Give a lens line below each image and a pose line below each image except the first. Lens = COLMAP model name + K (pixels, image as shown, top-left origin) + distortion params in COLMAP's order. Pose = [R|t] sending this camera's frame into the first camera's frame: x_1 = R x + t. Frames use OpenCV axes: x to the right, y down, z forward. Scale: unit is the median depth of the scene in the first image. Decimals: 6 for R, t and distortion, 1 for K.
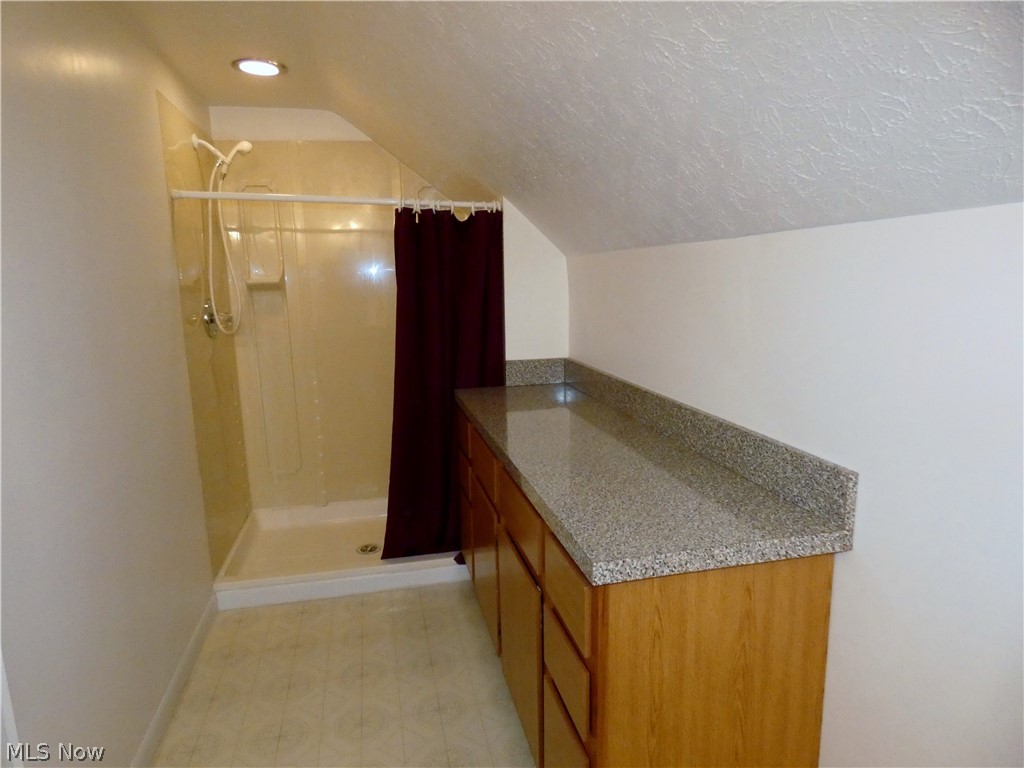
lens RADIAL K [[605.8, 0, 512.0], [0, 605.8, 384.0], [0, 0, 1]] dist [-0.001170, -0.000178]
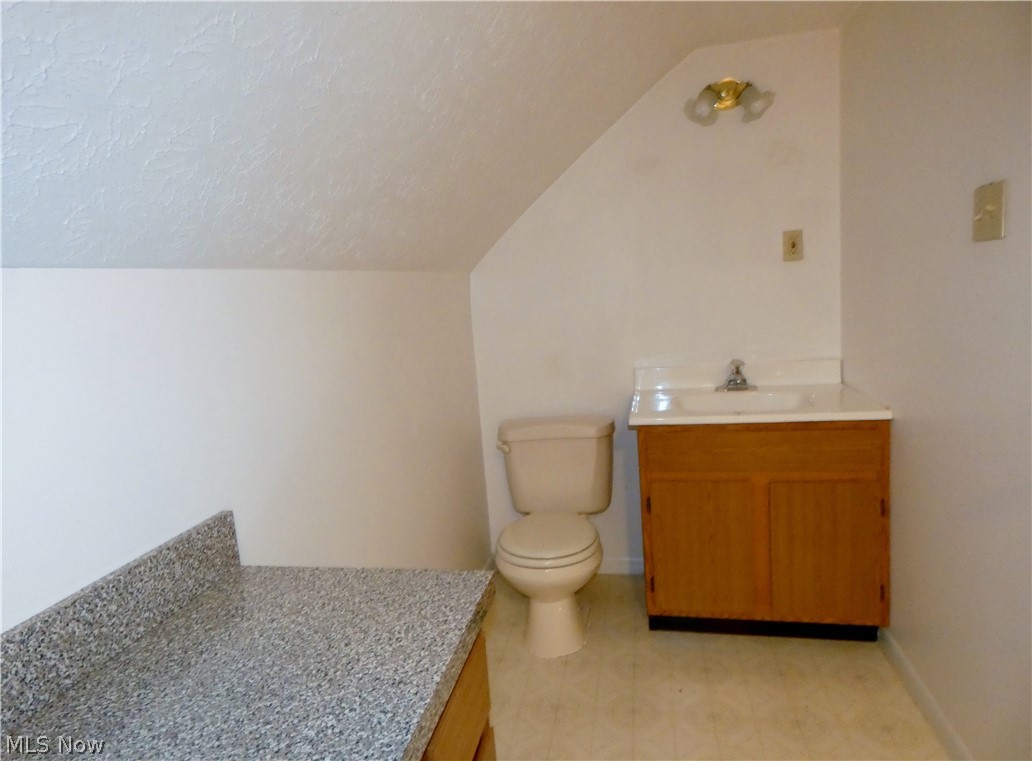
lens RADIAL K [[636.4, 0, 516.0], [0, 636.4, 380.5], [0, 0, 1]] dist [-0.003142, -0.001005]
pose [[-0.909037, 0.017182, 0.416362, -0.285244], [0.154028, 0.942245, 0.297405, -0.261695], [-0.387205, 0.334483, -0.859182, 1.432046]]
